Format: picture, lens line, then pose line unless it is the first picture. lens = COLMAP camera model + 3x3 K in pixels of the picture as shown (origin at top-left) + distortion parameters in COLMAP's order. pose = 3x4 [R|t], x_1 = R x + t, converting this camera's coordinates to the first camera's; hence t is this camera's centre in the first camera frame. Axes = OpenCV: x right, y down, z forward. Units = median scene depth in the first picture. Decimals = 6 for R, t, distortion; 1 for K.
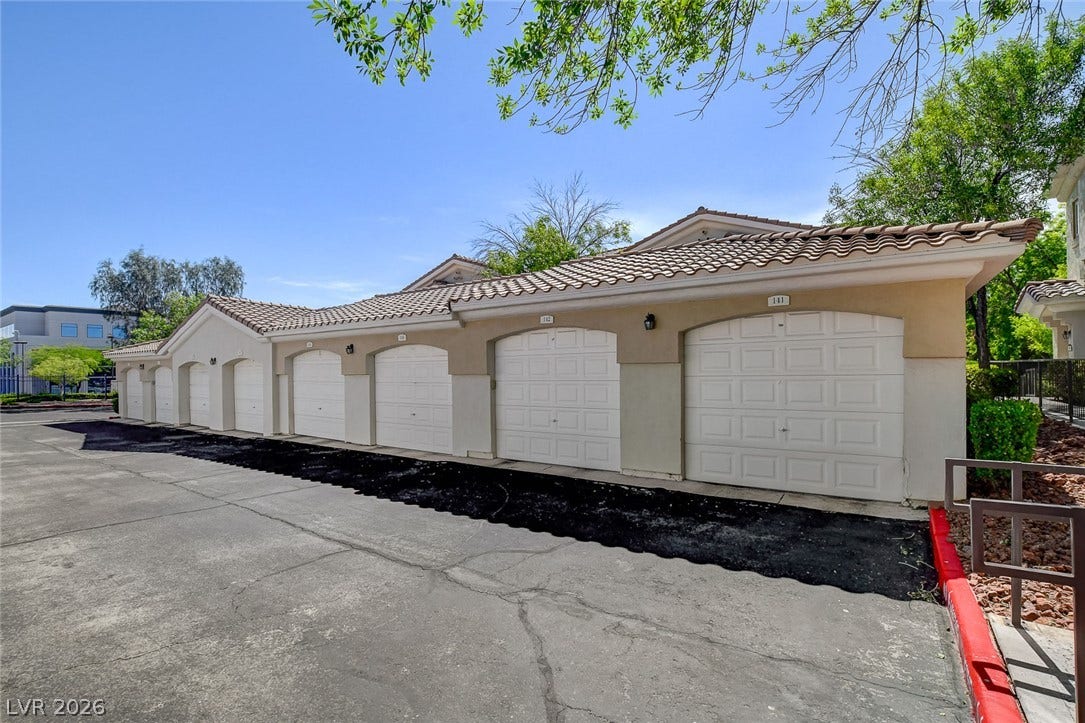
lens RADIAL K [[492.8, 0, 553.8], [0, 492.8, 356.0], [0, 0, 1]] dist [-0.009783, -0.002091]
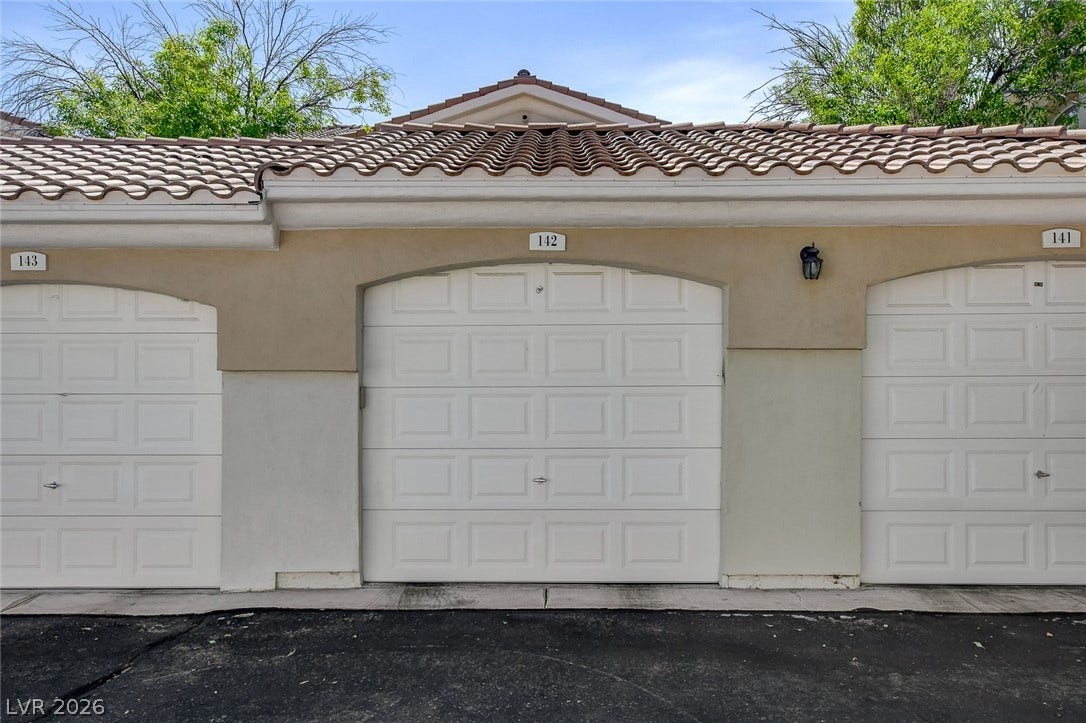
lens RADIAL K [[888.6, 0, 532.4], [0, 888.6, 357.2], [0, 0, 1]] dist [0.008513, 0.008988]
pose [[0.841374, 0.022853, 0.539970, -0.492366], [-0.023836, 0.999703, -0.005169, 0.033313], [-0.539928, -0.008522, 0.841668, 0.413865]]
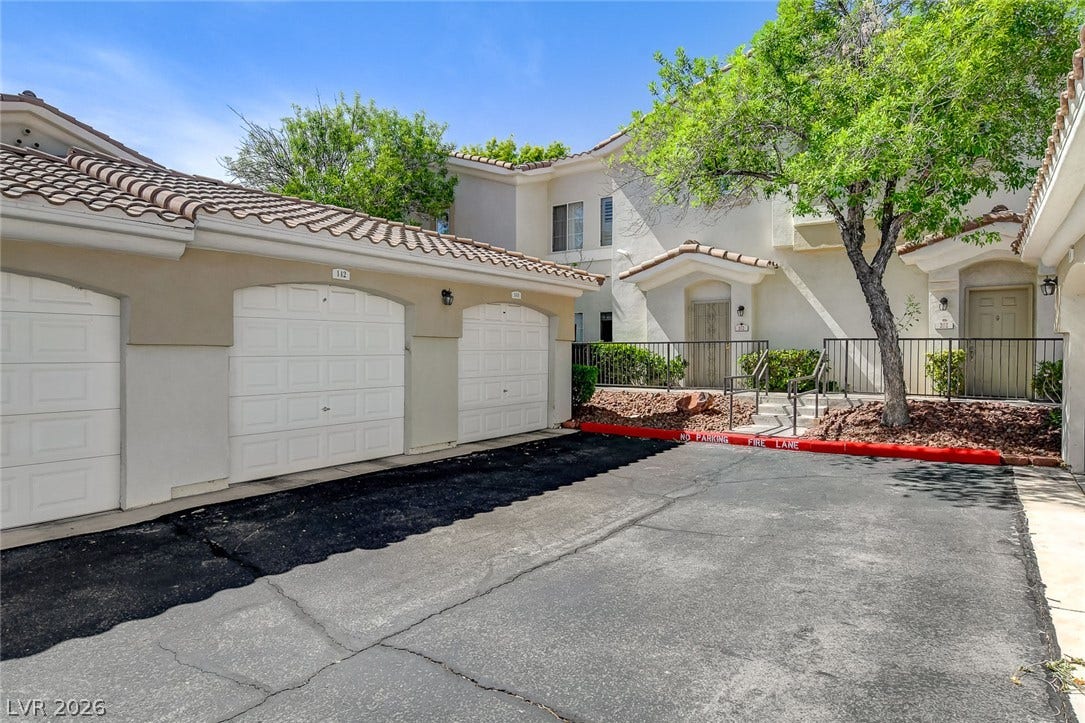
lens RADIAL K [[552.3, 0, 551.3], [0, 552.3, 360.1], [0, 0, 1]] dist [-0.027451, 0.006897]
pose [[0.057969, -0.003982, 0.998310, -0.944150], [-0.029702, 0.999542, 0.005711, 0.048292], [-0.997876, -0.029983, 0.057824, 0.711786]]
